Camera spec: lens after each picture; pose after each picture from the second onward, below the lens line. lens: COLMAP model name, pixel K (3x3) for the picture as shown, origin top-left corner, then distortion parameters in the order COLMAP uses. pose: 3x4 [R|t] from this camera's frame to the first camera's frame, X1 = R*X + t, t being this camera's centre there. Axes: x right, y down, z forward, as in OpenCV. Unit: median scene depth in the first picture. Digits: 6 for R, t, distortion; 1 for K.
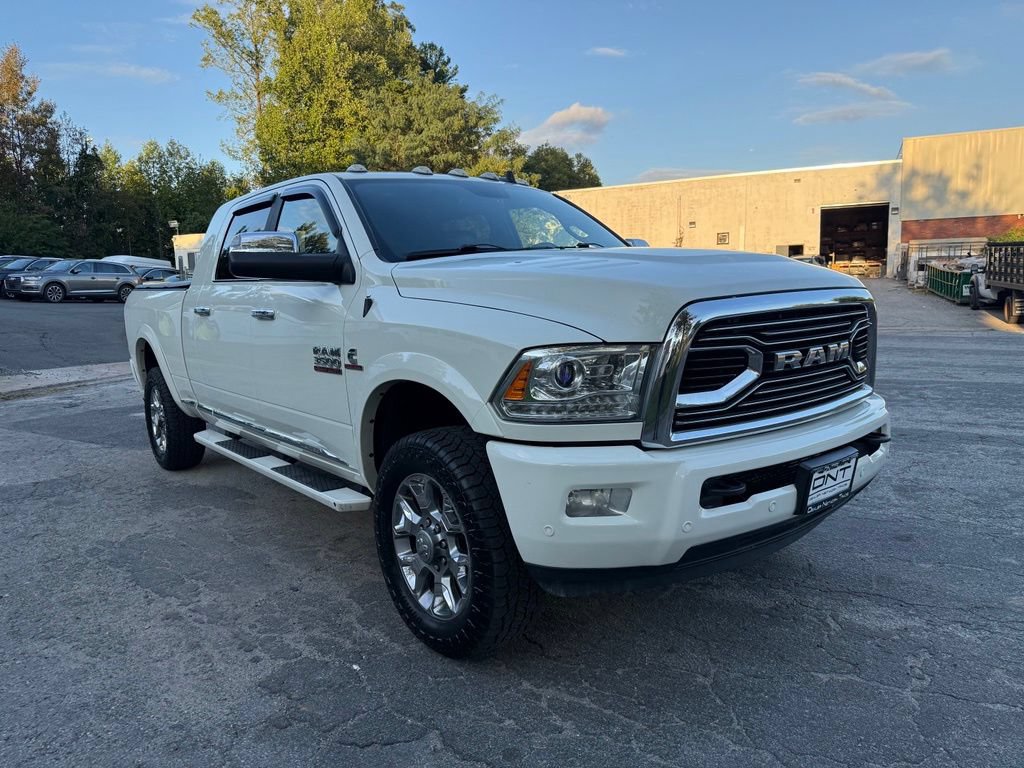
lens RADIAL K [[722.4, 0, 517.1], [0, 722.4, 384.5], [0, 0, 1]] dist [0.011838, -0.020941]
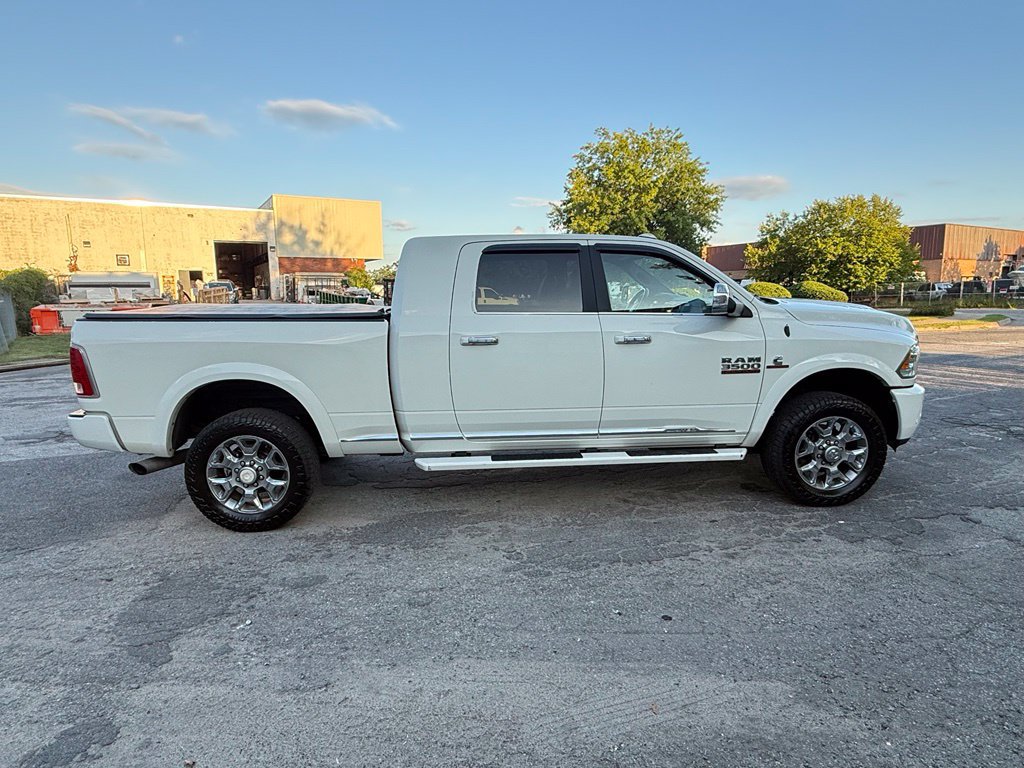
lens RADIAL K [[577.8, 0, 508.1], [0, 577.8, 385.6], [0, 0, 1]] dist [-0.000587, -0.002136]
pose [[0.574889, -0.102315, 0.811810, -0.174767], [0.098958, 0.993562, 0.055144, -0.012103], [-0.812226, 0.048633, 0.581313, 0.074393]]
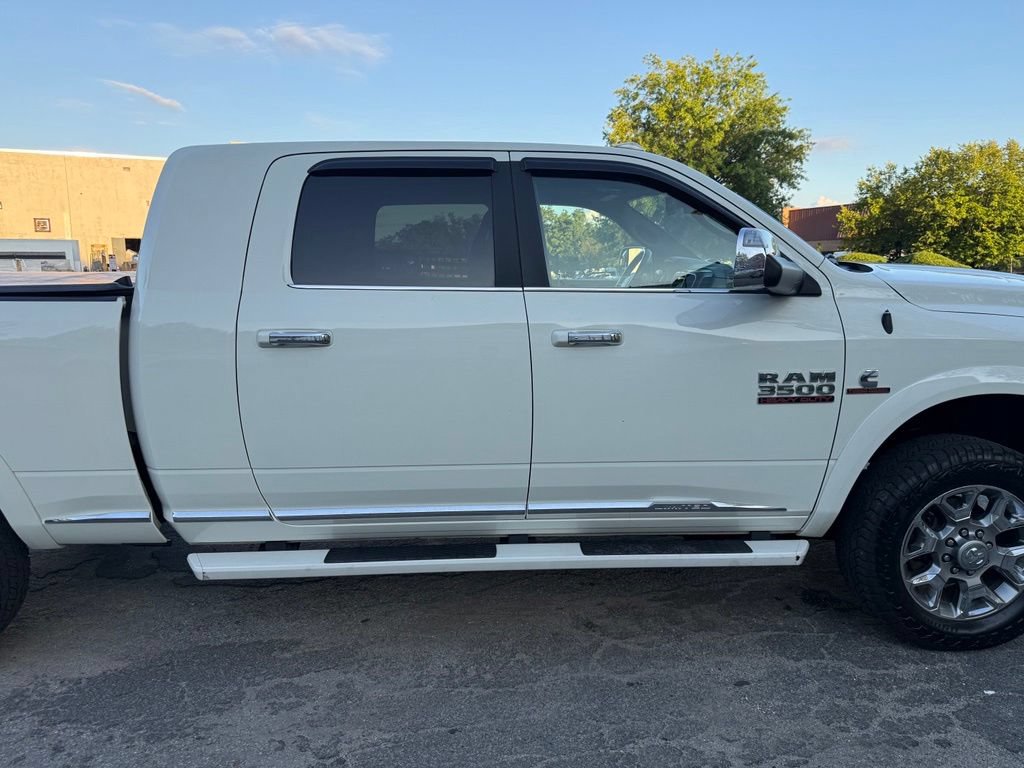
lens RADIAL K [[719.4, 0, 512.8], [0, 719.4, 386.4], [0, 0, 1]] dist [0.011294, -0.019049]
pose [[0.603570, -0.099721, 0.791049, -0.122425], [0.092666, 0.994198, 0.054626, -0.012155], [-0.791906, 0.040332, 0.609309, 0.082481]]
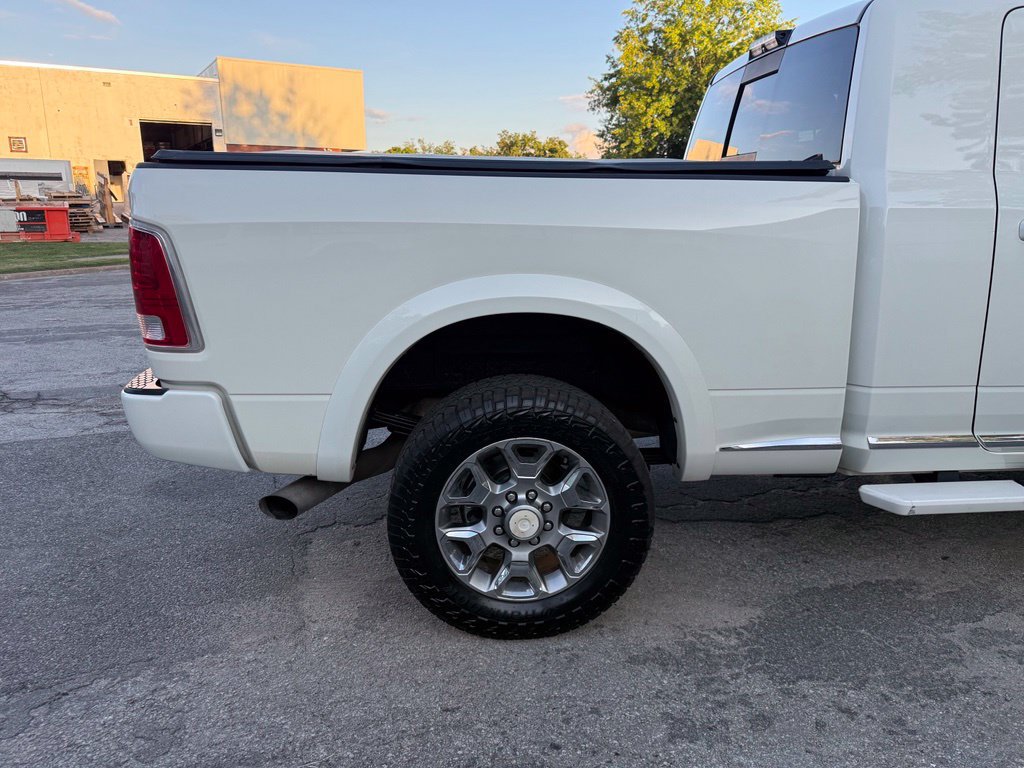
lens RADIAL K [[722.4, 0, 517.1], [0, 722.4, 384.5], [0, 0, 1]] dist [0.011838, -0.020941]
pose [[0.560884, -0.167251, 0.810824, -0.162465], [0.085580, 0.985848, 0.144154, -0.015572], [-0.823459, -0.011464, 0.567260, 0.161606]]
